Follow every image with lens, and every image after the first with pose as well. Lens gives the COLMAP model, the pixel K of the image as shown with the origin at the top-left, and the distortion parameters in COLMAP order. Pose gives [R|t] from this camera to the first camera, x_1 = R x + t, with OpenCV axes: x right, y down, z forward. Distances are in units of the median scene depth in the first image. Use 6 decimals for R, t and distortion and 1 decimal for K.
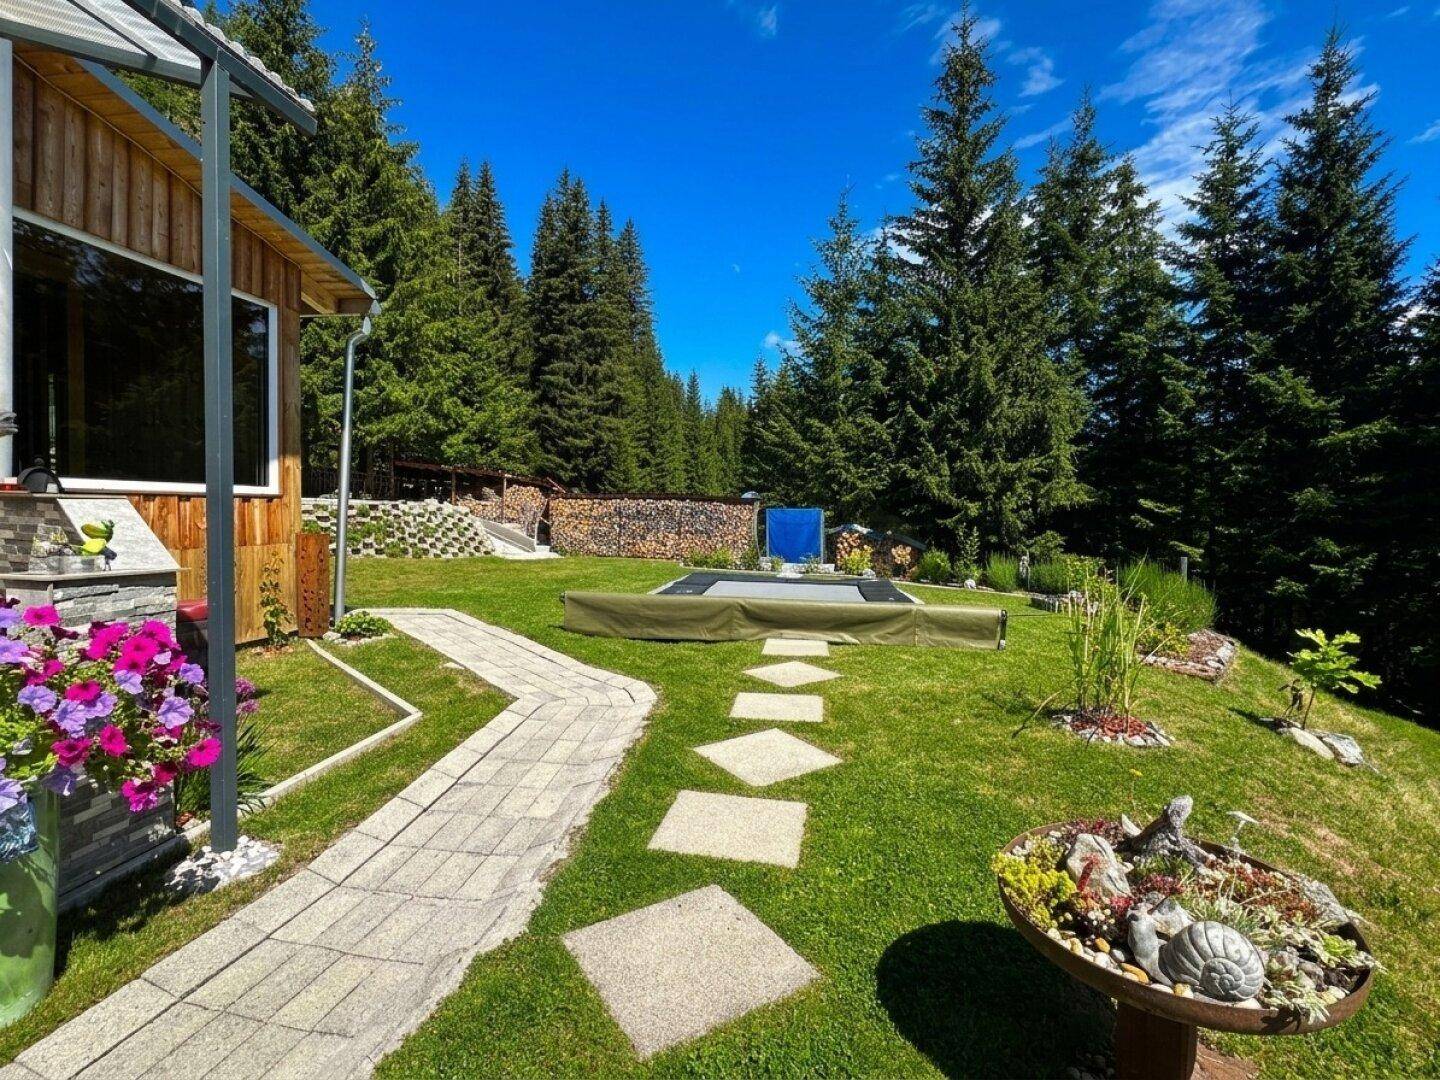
lens RADIAL K [[711.2, 0, 717.9], [0, 711.2, 543.7], [0, 0, 1]] dist [-0.002179, -0.000401]
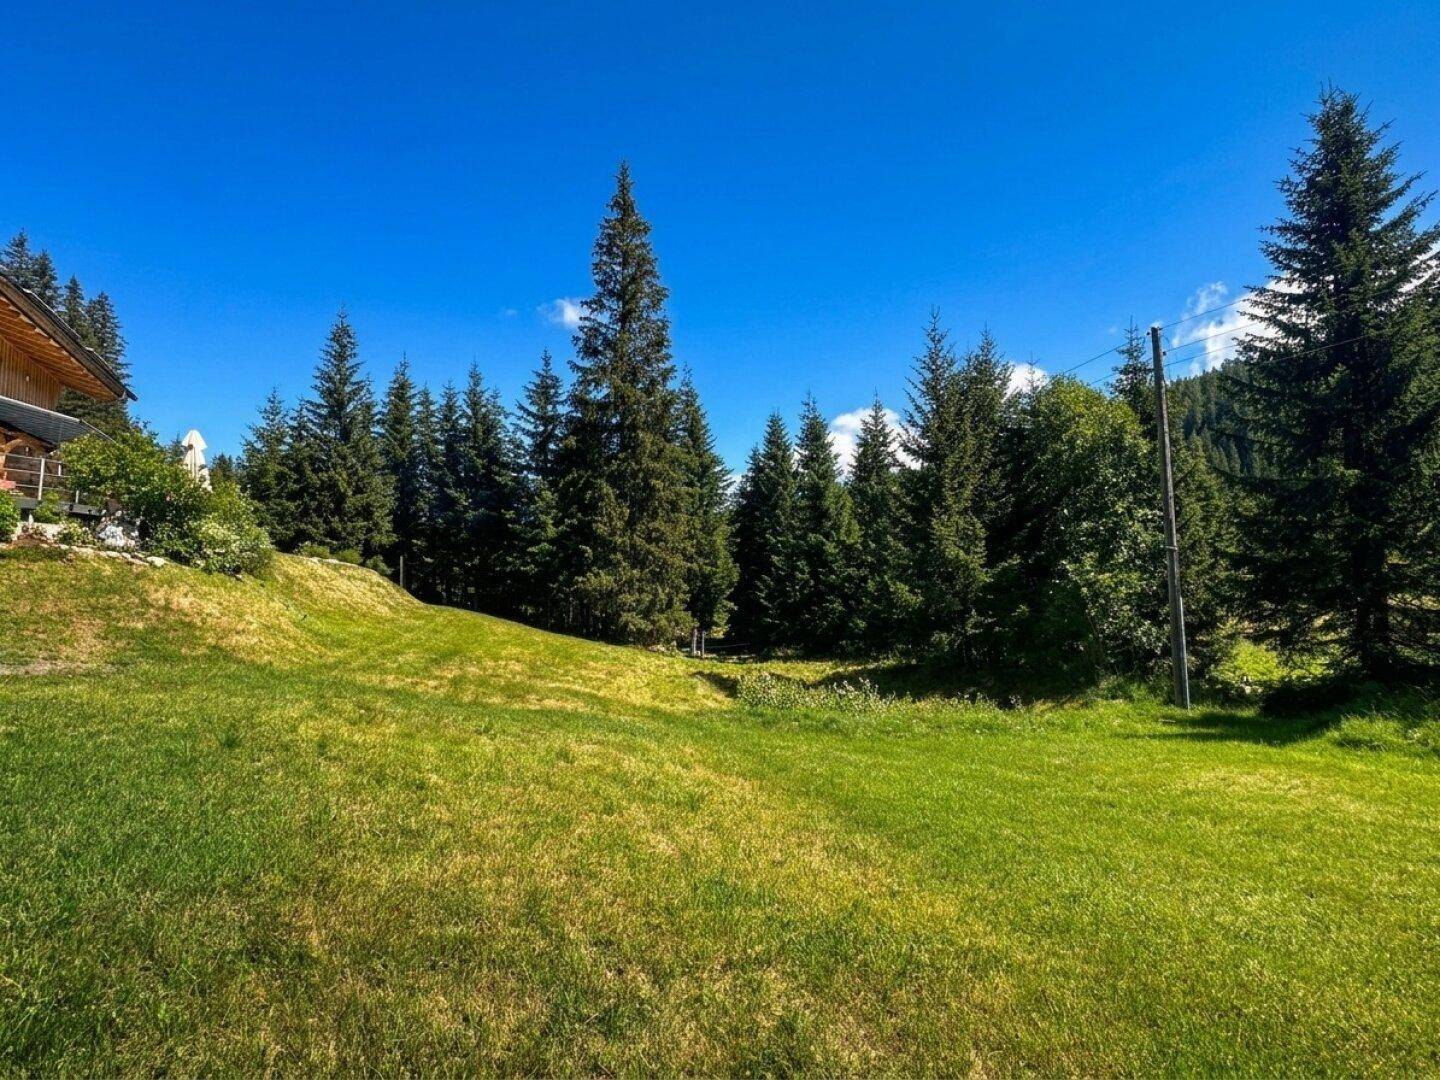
lens RADIAL K [[762.3, 0, 717.4], [0, 762.3, 546.5], [0, 0, 1]] dist [-0.009419, -0.000776]
pose [[0.831487, 0.007298, 0.555497, 0.032812], [0.050597, 0.994763, -0.088805, 0.209525], [-0.553236, 0.101947, 0.826763, -1.468602]]
